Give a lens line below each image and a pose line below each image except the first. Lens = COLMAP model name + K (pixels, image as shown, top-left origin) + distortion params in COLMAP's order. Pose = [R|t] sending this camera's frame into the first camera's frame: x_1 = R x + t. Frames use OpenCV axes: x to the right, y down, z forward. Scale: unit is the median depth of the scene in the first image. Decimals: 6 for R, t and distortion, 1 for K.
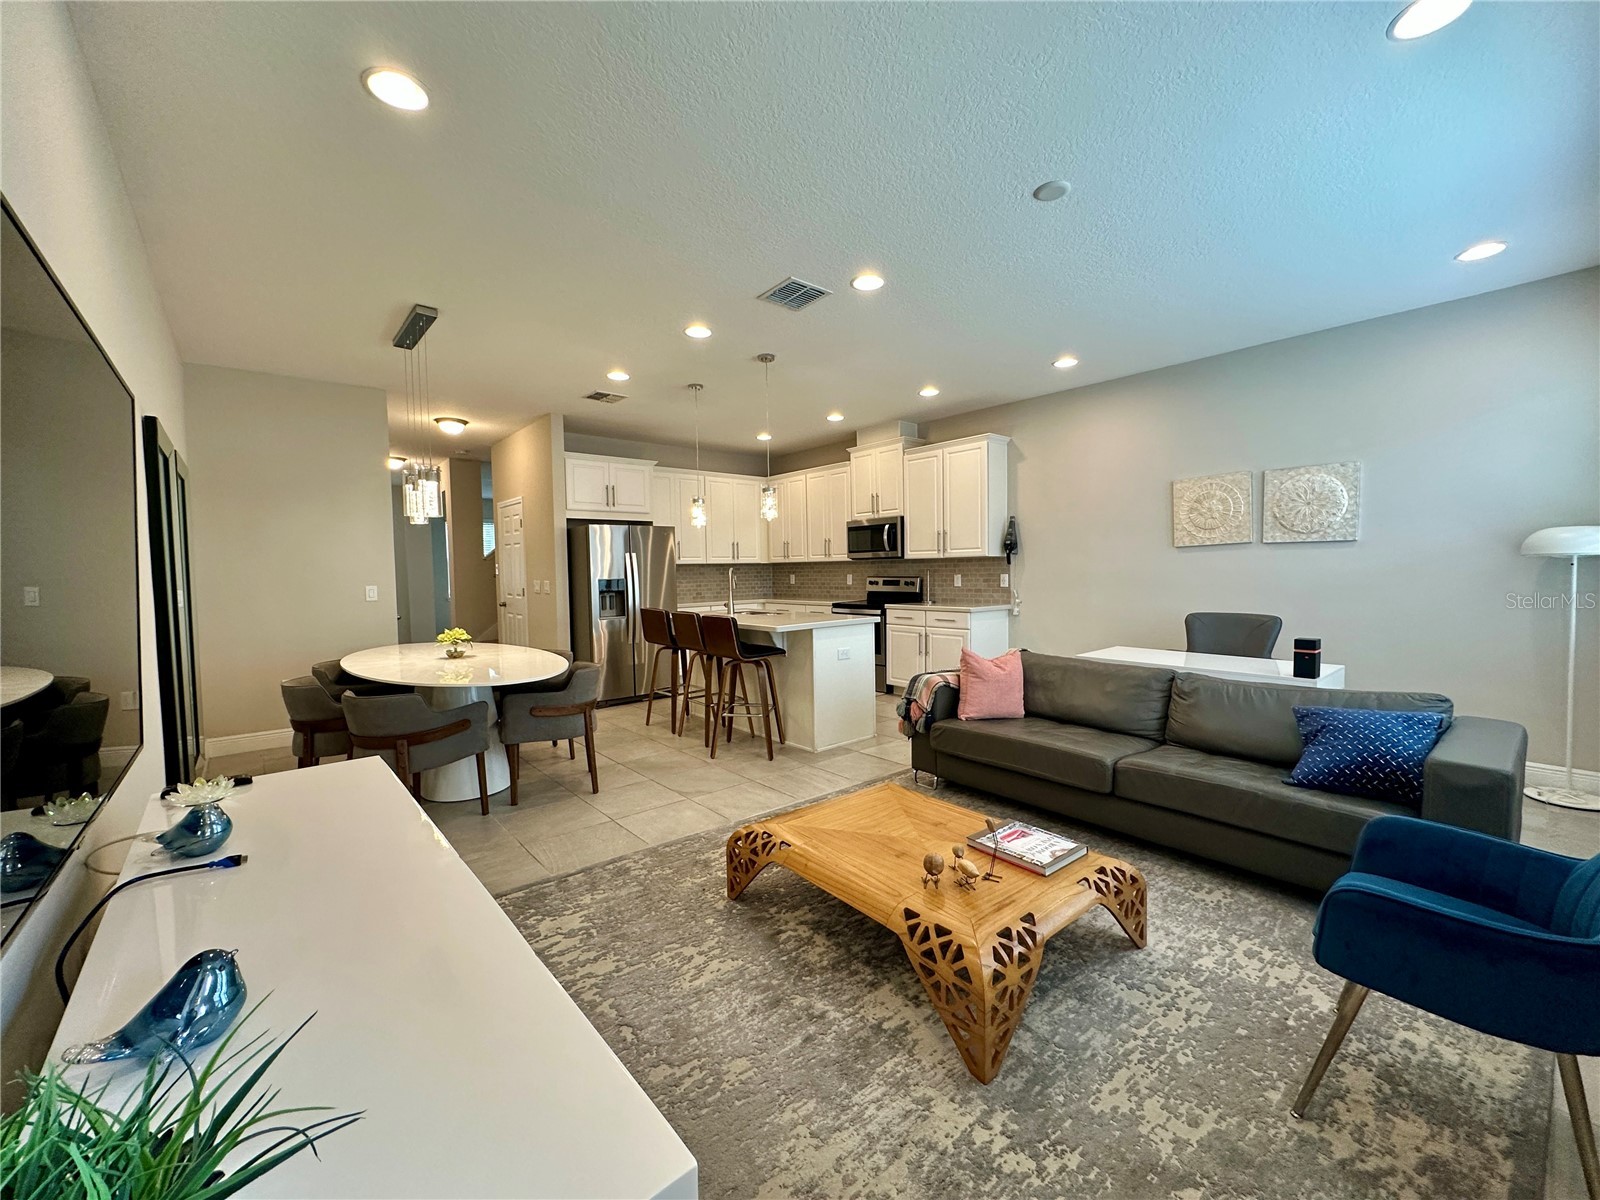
lens RADIAL K [[639.0, 0, 790.2], [0, 639.0, 591.9], [0, 0, 1]] dist [-0.003283, 0.001076]
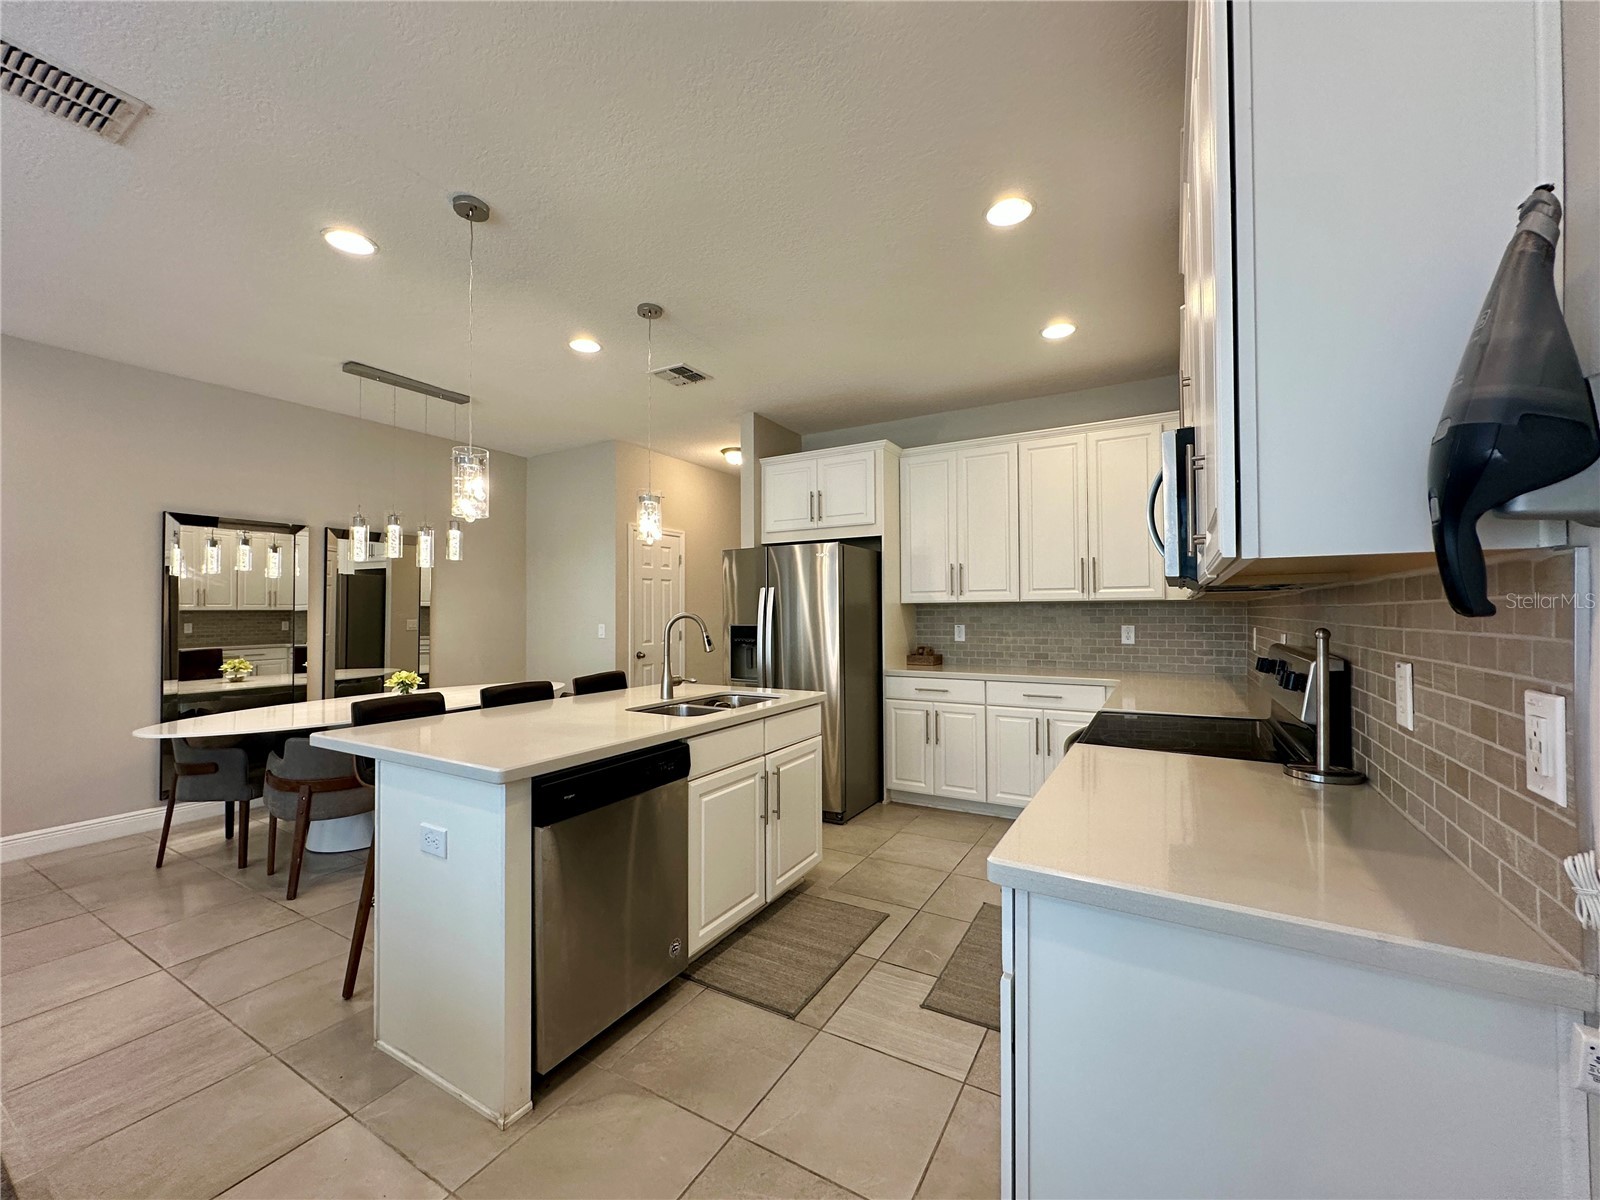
lens RADIAL K [[639.0, 0, 797.5], [0, 639.0, 598.3], [0, 0, 1]] dist [-0.003283, 0.001076]
pose [[0.333306, -0.006106, -0.942799, 0.369826], [-0.033353, 0.999277, -0.018263, -0.036082], [0.942229, 0.037532, 0.332861, 0.756269]]
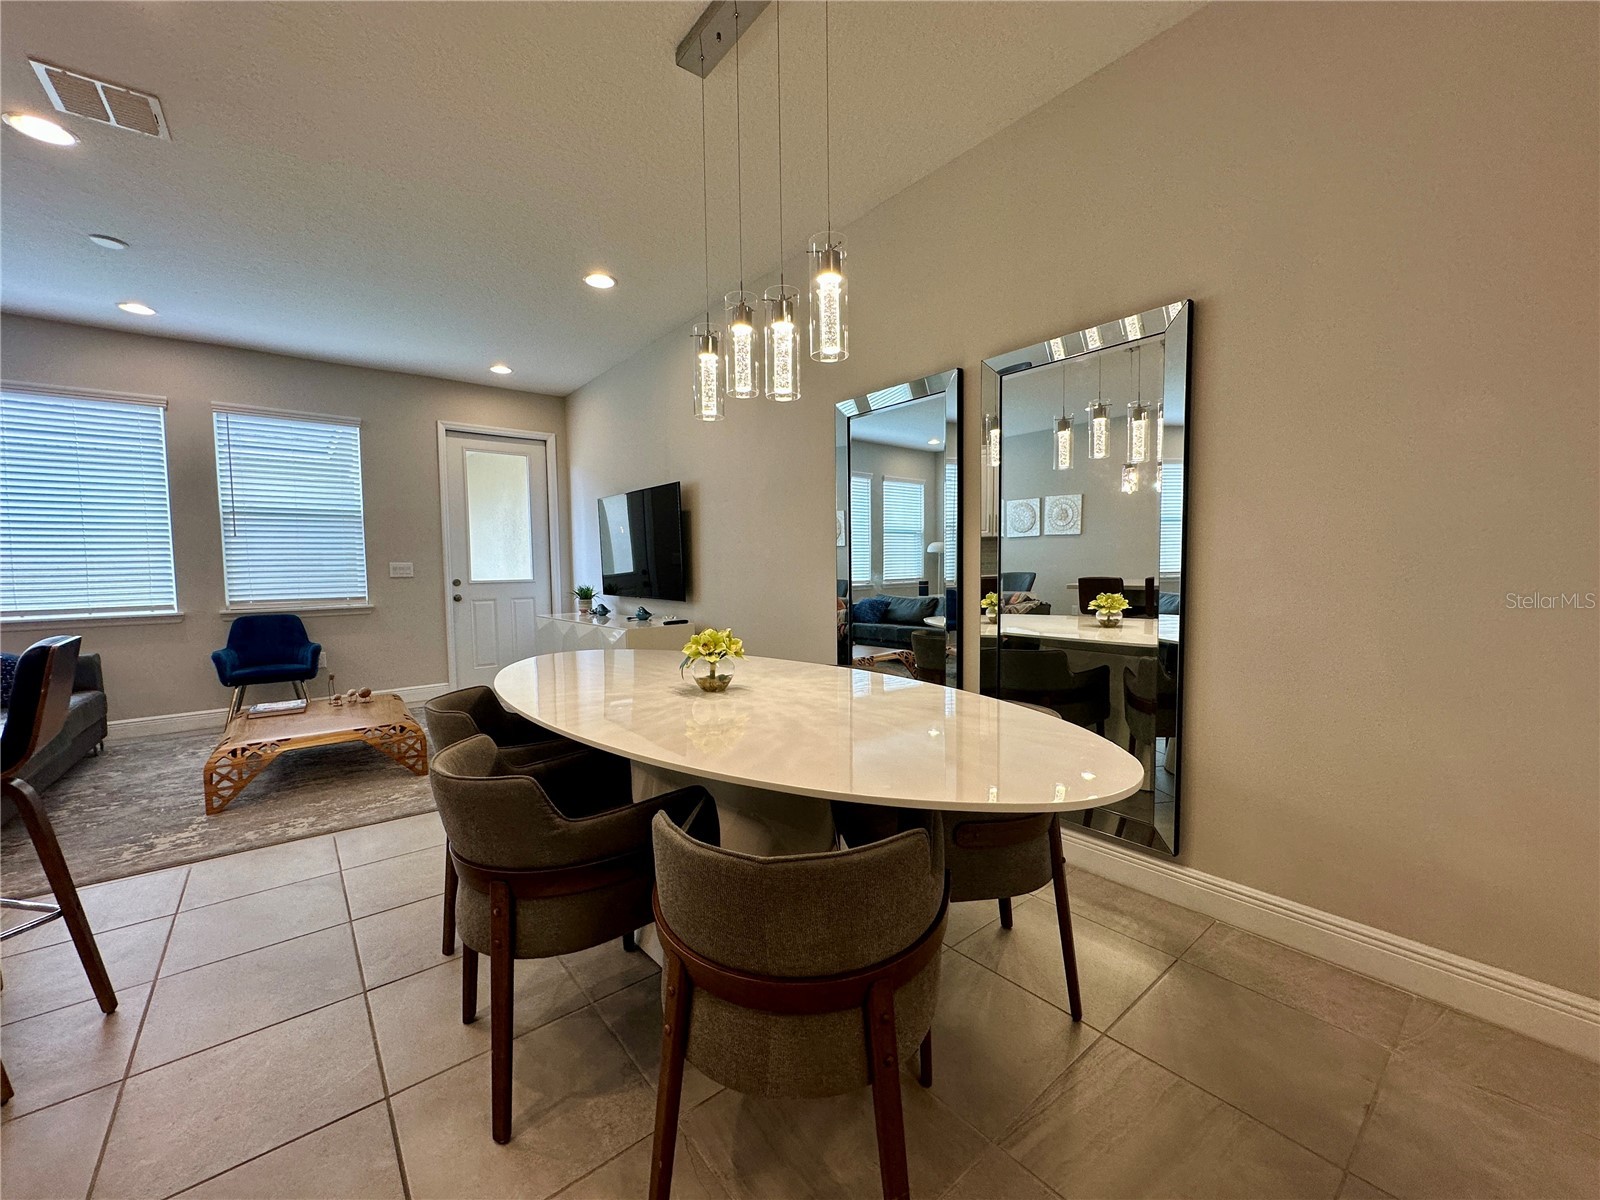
lens RADIAL K [[639.0, 0, 799.8], [0, 639.0, 600.9], [0, 0, 1]] dist [-0.003283, 0.001076]
pose [[-0.999391, 0.029596, 0.018494, -0.364963], [0.031225, 0.994981, 0.095070, -0.005168], [-0.015588, 0.095590, -0.995299, 0.897734]]
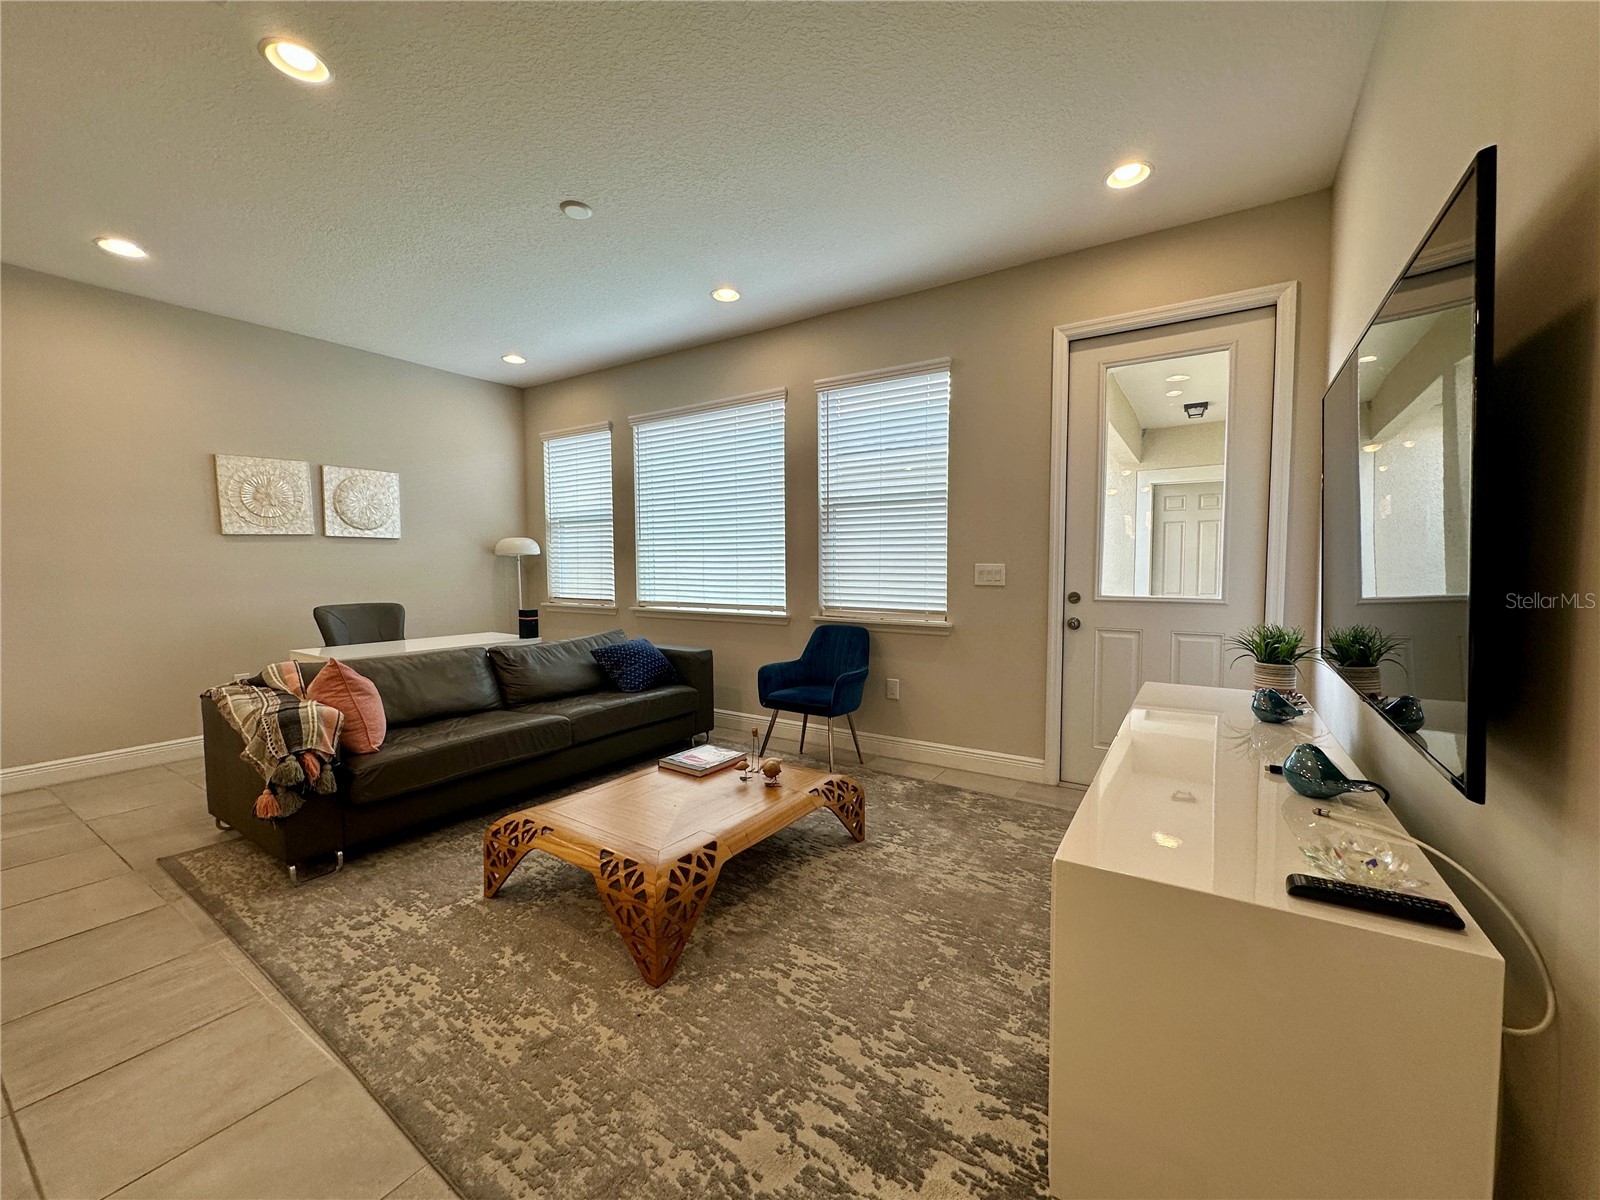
lens RADIAL K [[639.0, 0, 799.7], [0, 639.0, 600.6], [0, 0, 1]] dist [-0.003283, 0.001076]
pose [[-0.292389, -0.039003, 0.955504, -0.310961], [0.043554, 0.997588, 0.054049, 0.002949], [-0.955307, 0.057420, -0.289985, 0.391272]]
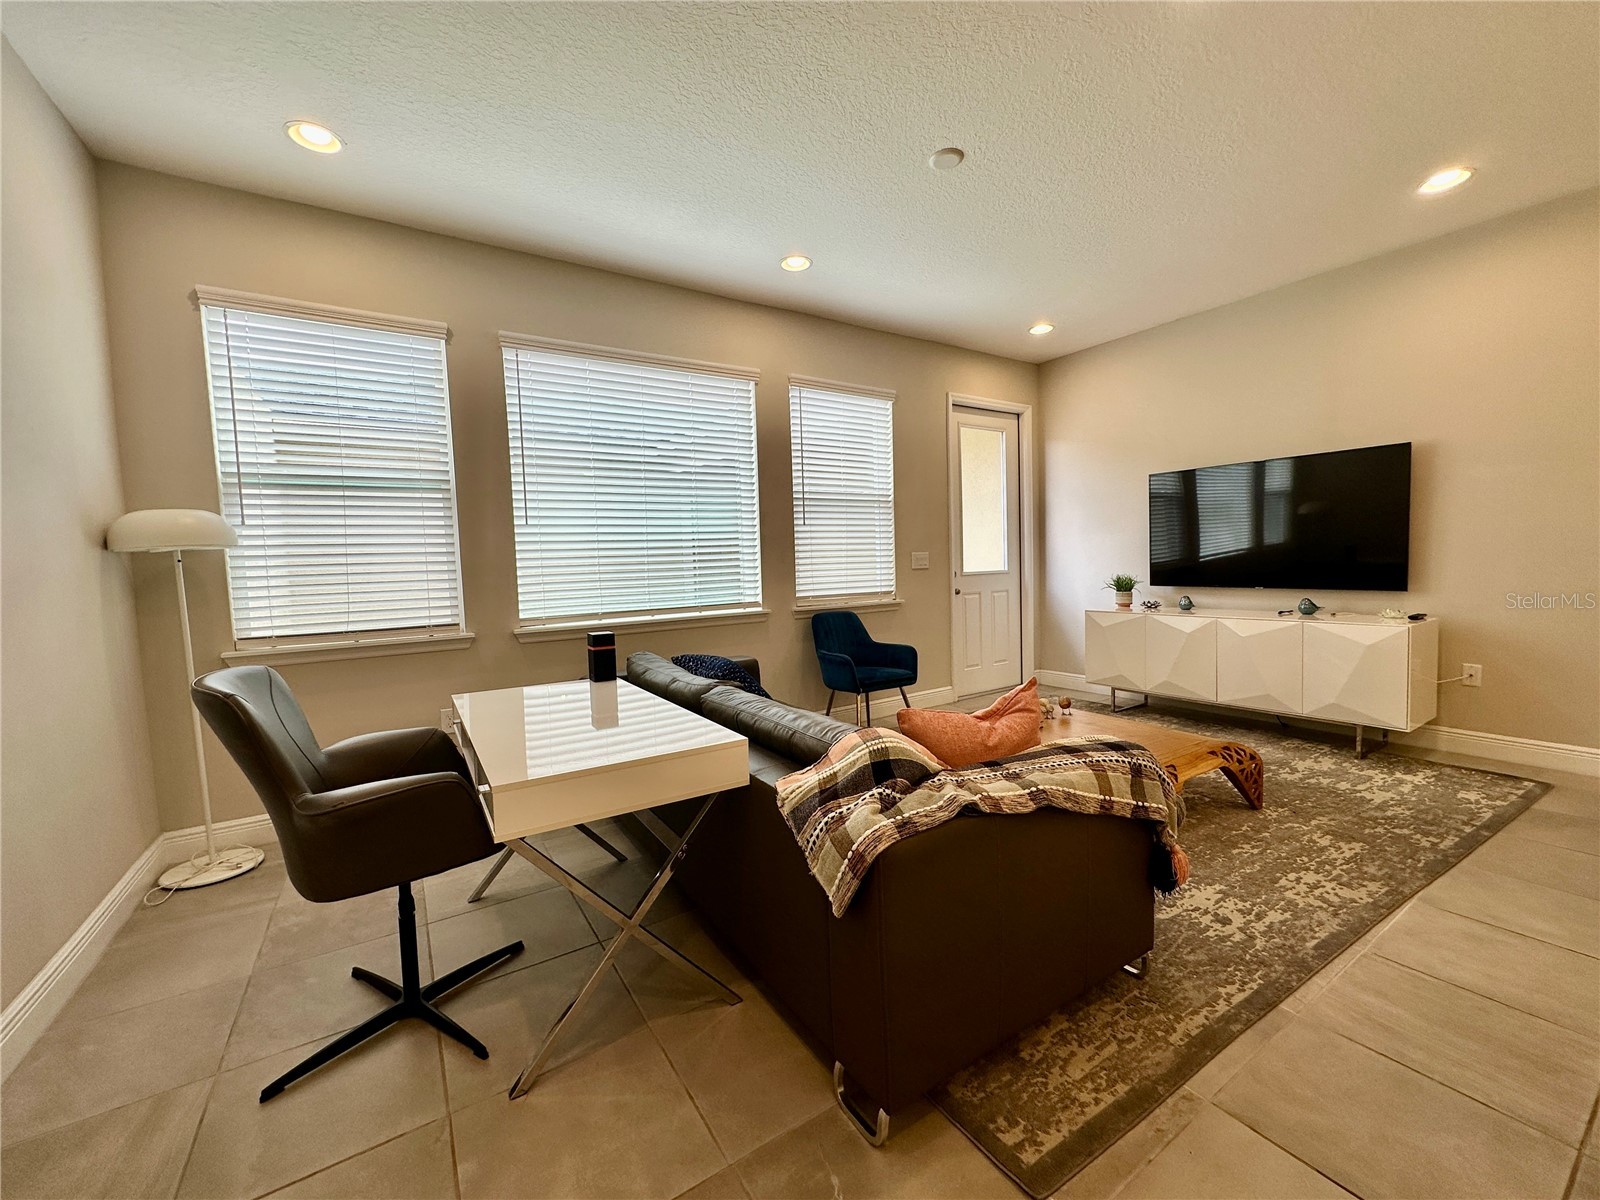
lens RADIAL K [[639.0, 0, 799.8], [0, 639.0, 599.8], [0, 0, 1]] dist [-0.003283, 0.001076]
pose [[-0.991041, 0.038592, 0.127863, 0.213720], [0.051360, 0.993849, 0.098118, -0.017203], [-0.123290, 0.103806, -0.986926, 0.831425]]
